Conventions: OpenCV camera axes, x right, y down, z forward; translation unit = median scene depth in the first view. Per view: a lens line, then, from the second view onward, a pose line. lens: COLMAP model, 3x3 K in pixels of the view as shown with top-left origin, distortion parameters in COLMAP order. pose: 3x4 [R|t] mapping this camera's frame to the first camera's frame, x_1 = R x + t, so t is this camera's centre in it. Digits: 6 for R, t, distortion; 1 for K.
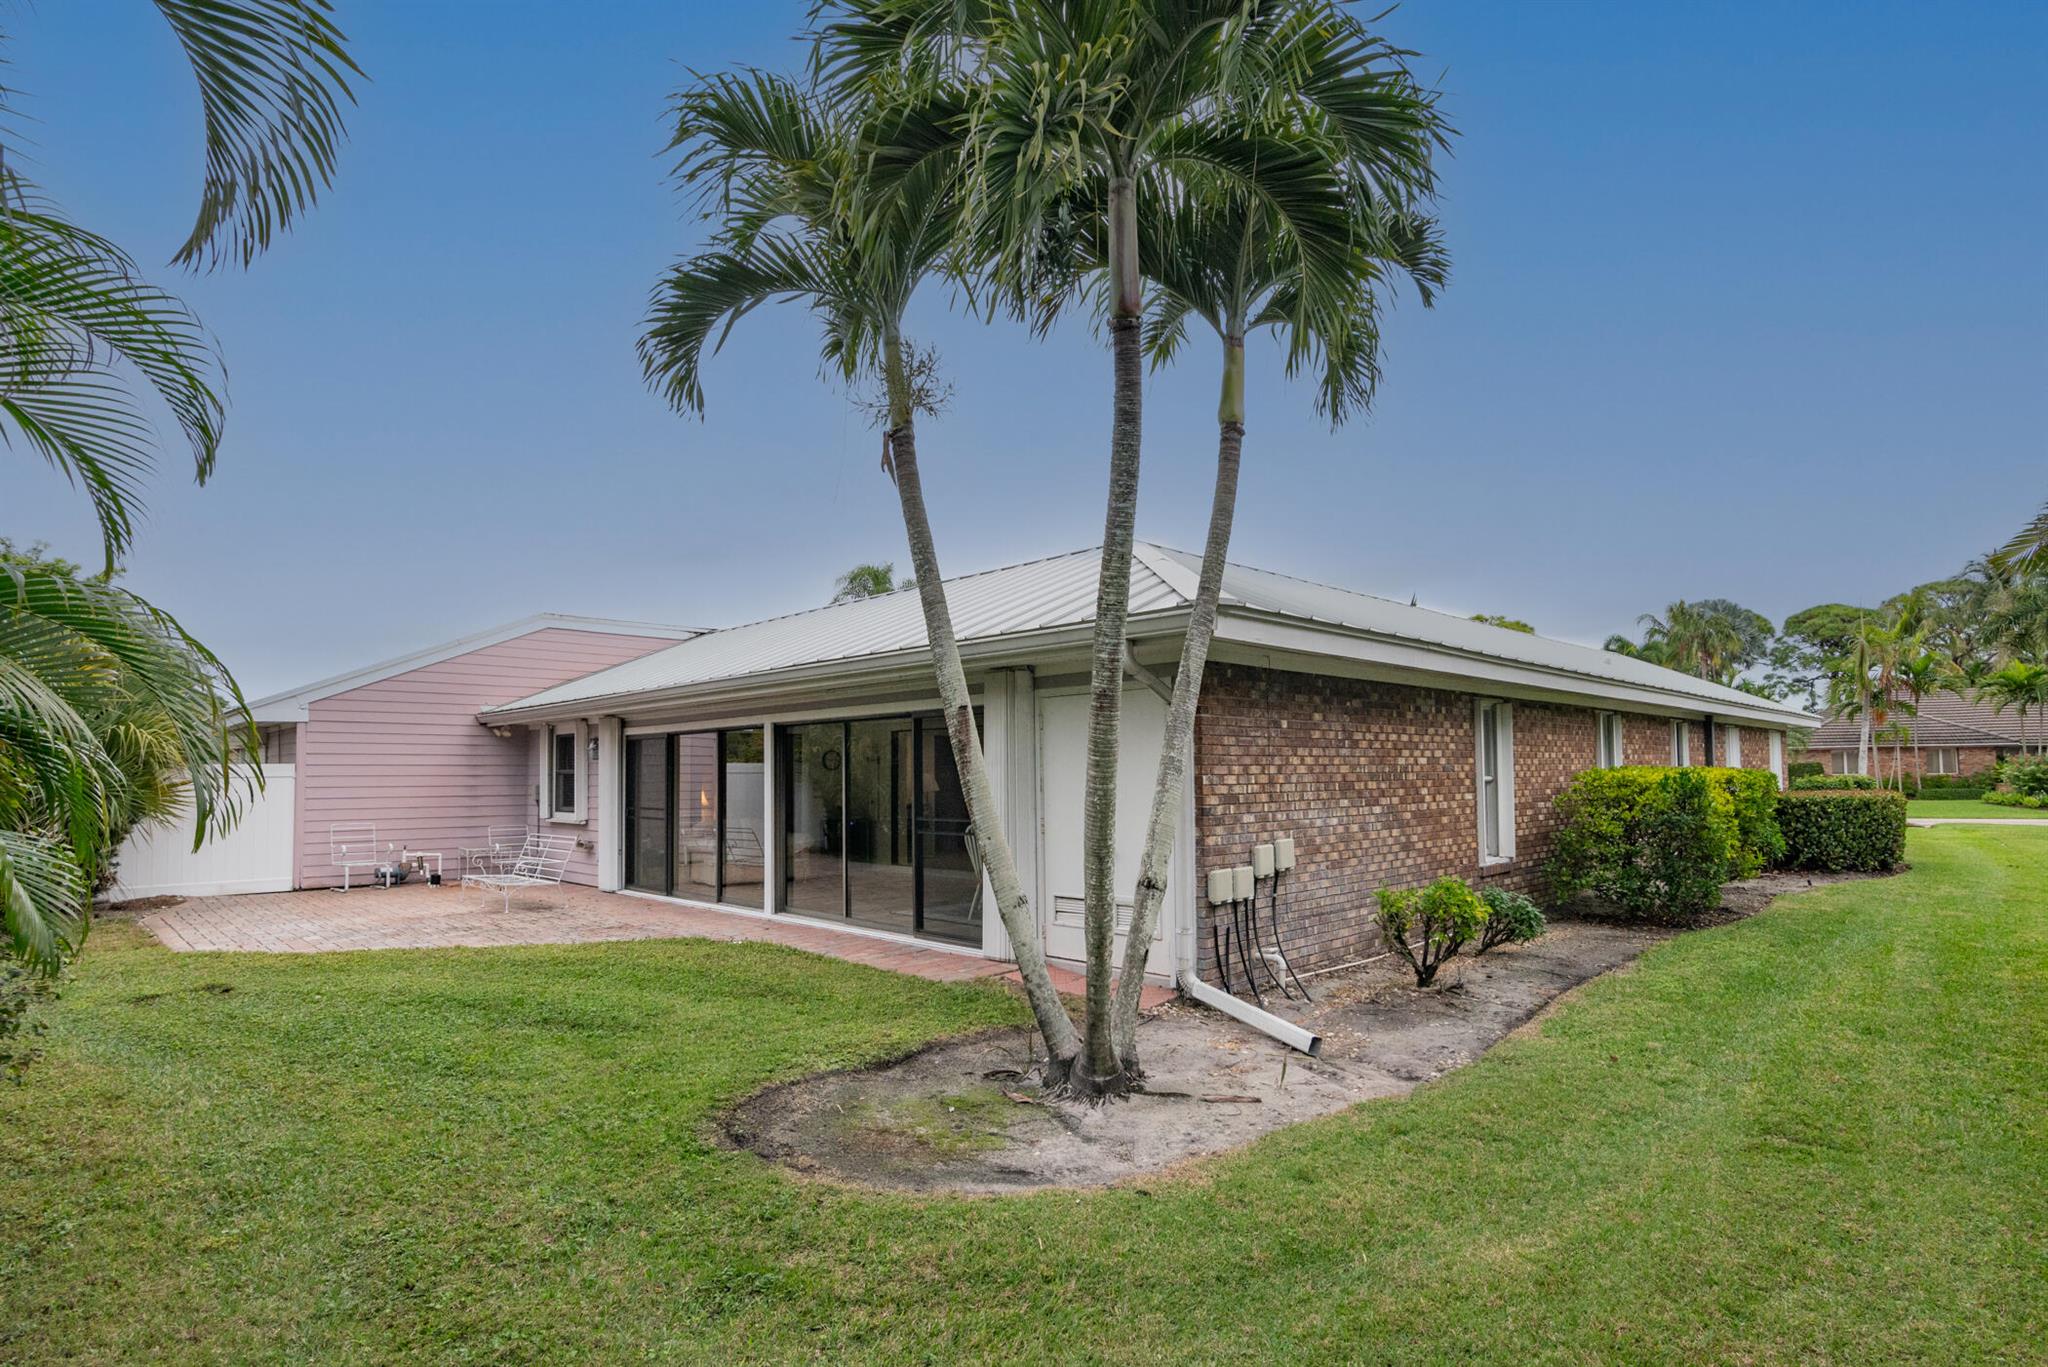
lens RADIAL K [[1024.4, 0, 1023.4], [0, 1024.4, 740.8], [0, 0, 1]] dist [-0.000799, -0.000112]
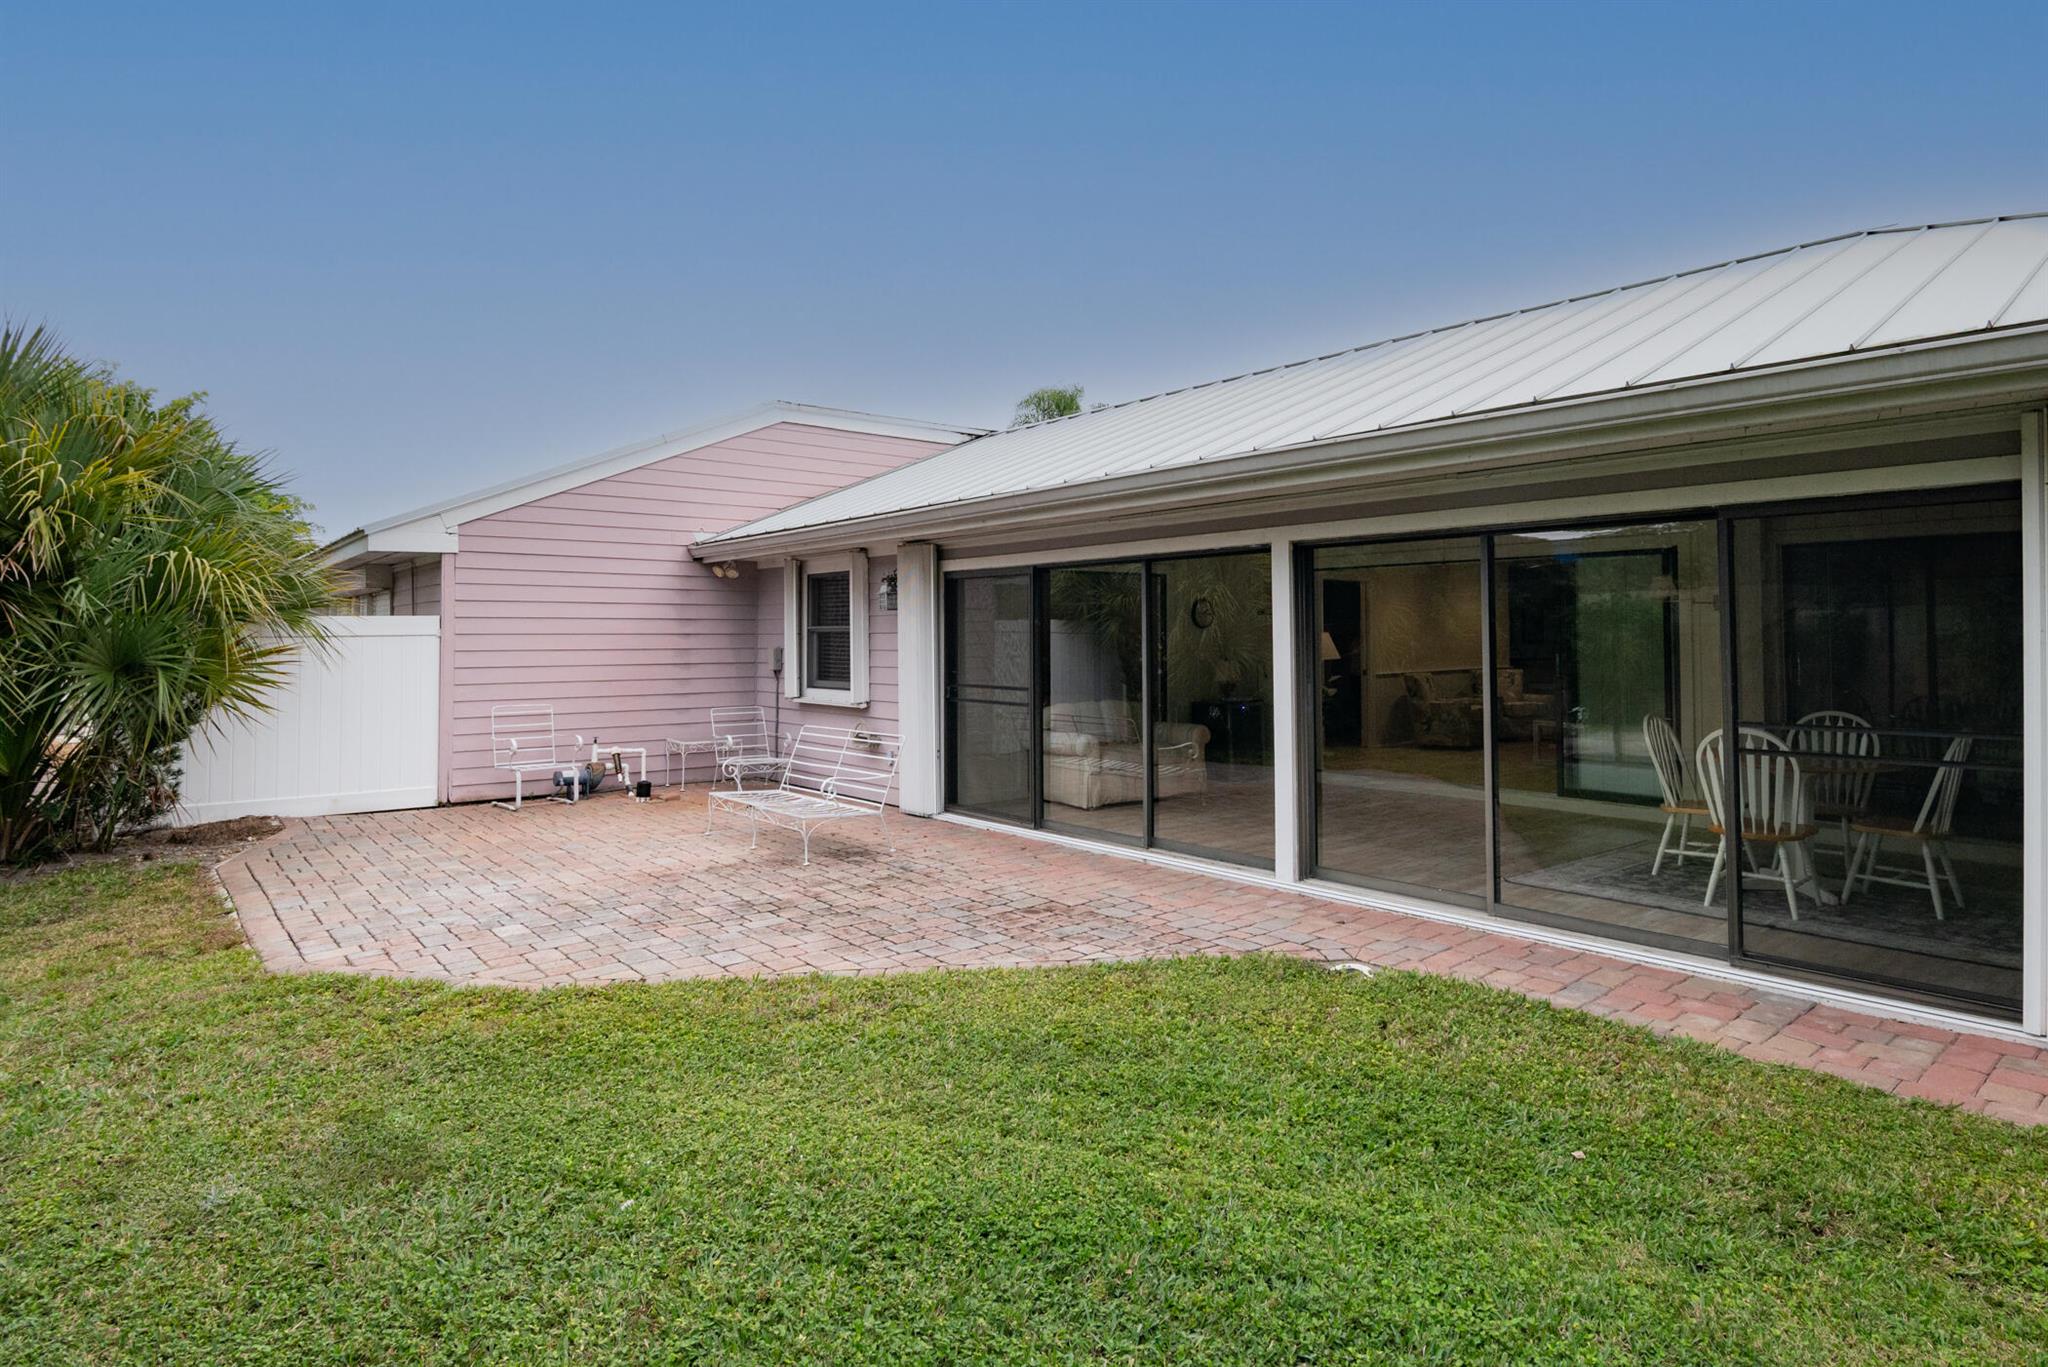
lens RADIAL K [[996.5, 0, 1029.7], [0, 996.5, 630.1], [0, 0, 1]] dist [-0.000038, -0.000397]
pose [[0.999167, 0.001468, -0.040788, -0.298715], [-0.000300, 0.999591, 0.028613, 0.012731], [0.040814, -0.028577, 0.998758, 0.365737]]
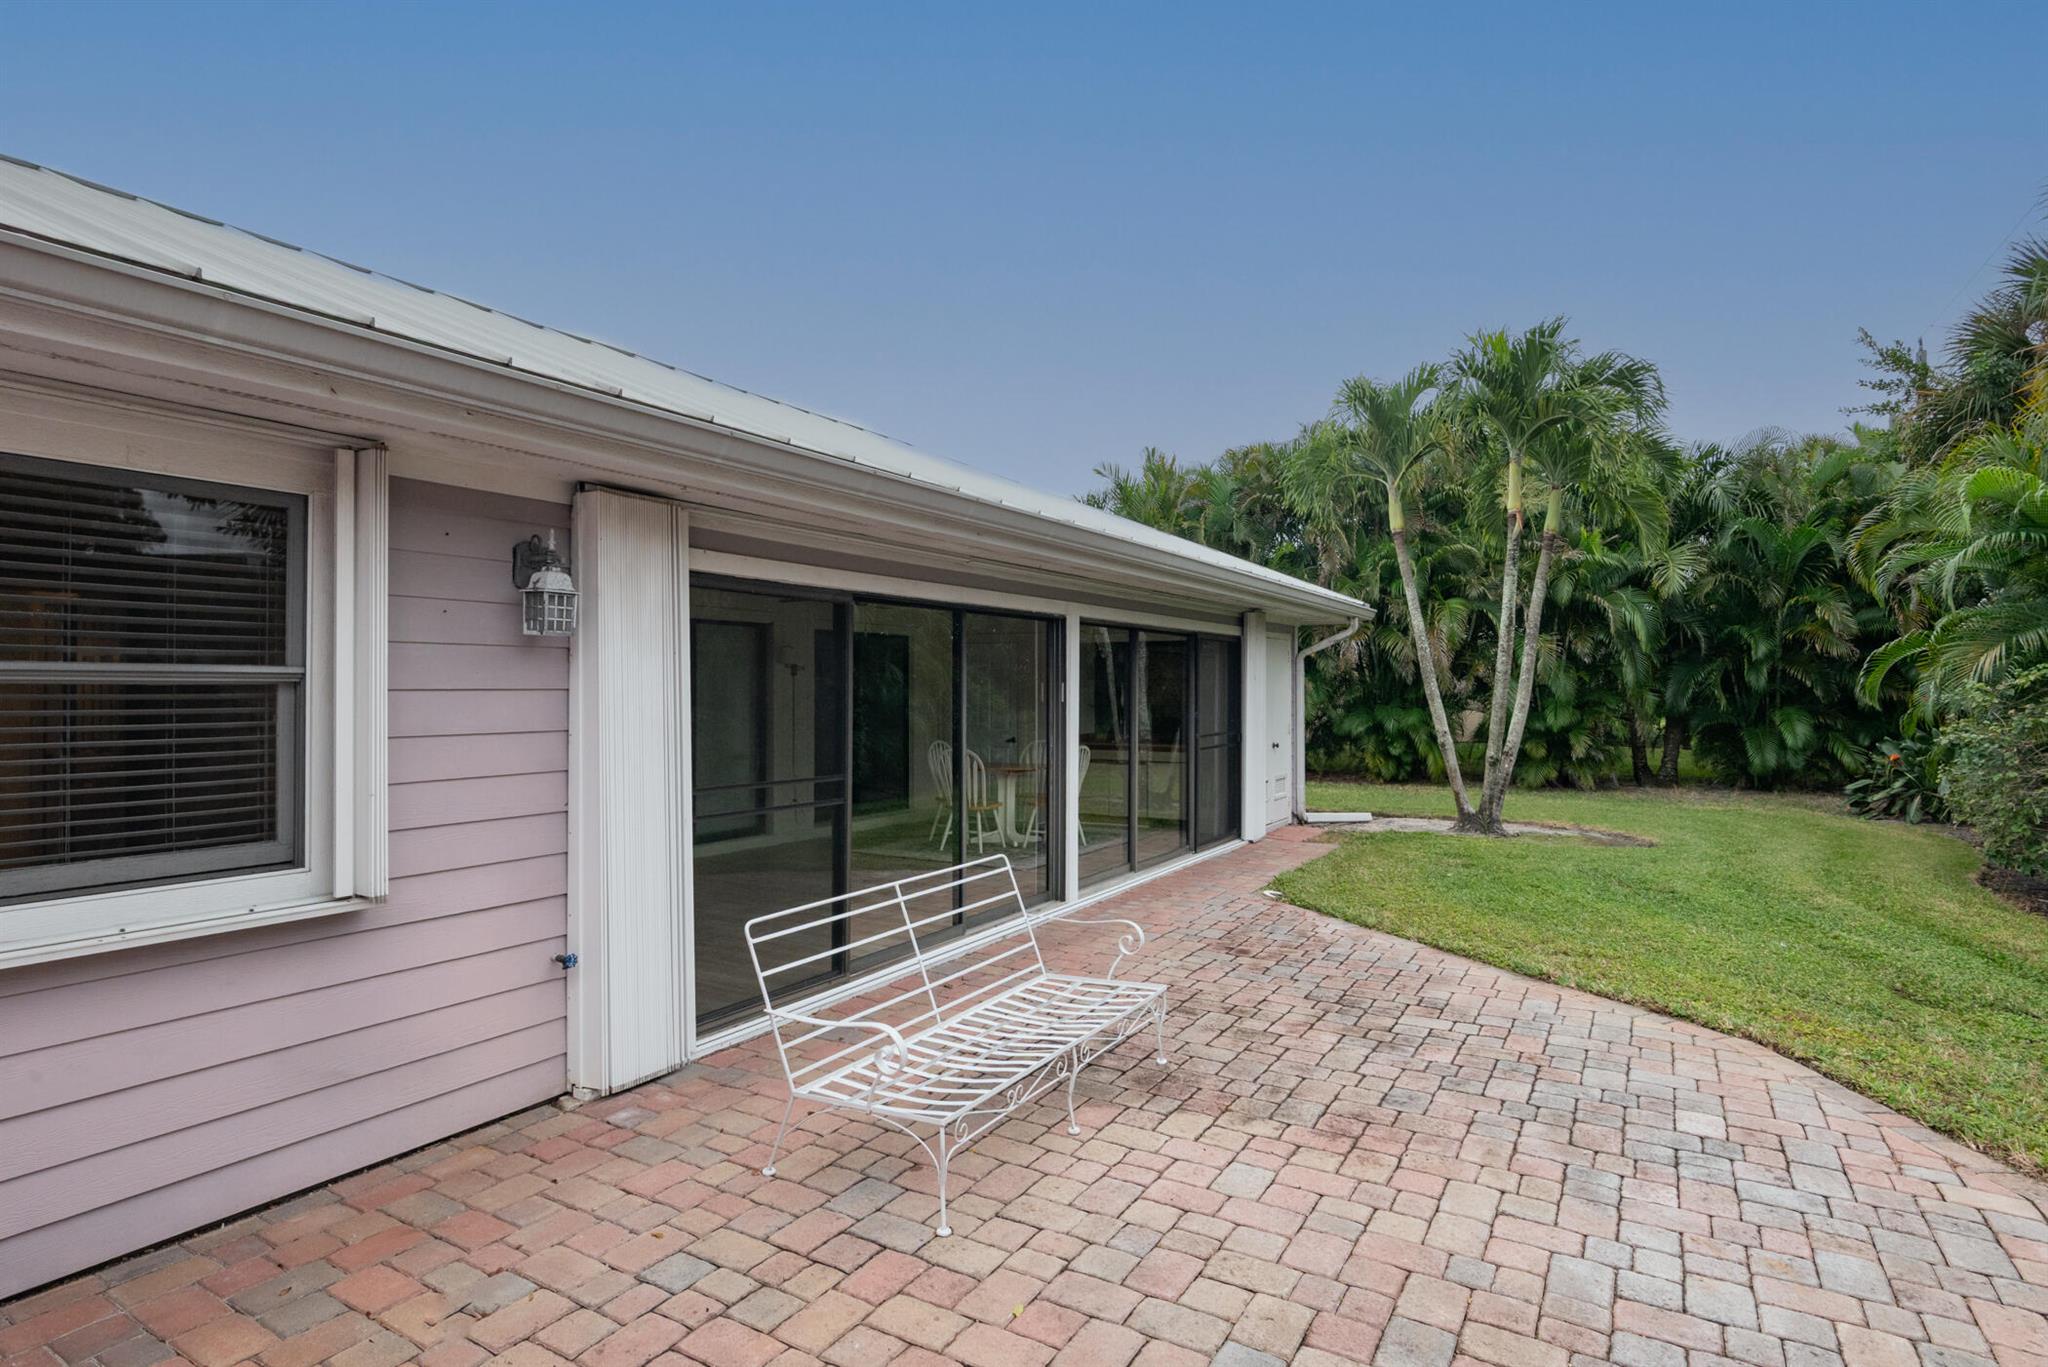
lens RADIAL K [[1054.0, 0, 1024.0], [0, 1054.0, 683.5], [0, 0, 1]] dist [-0.000533, -0.000184]
pose [[-0.279232, 0.010432, 0.960167, -0.694572], [-0.028733, 0.999402, -0.019214, 0.033367], [-0.959794, -0.032954, -0.278765, 0.935788]]
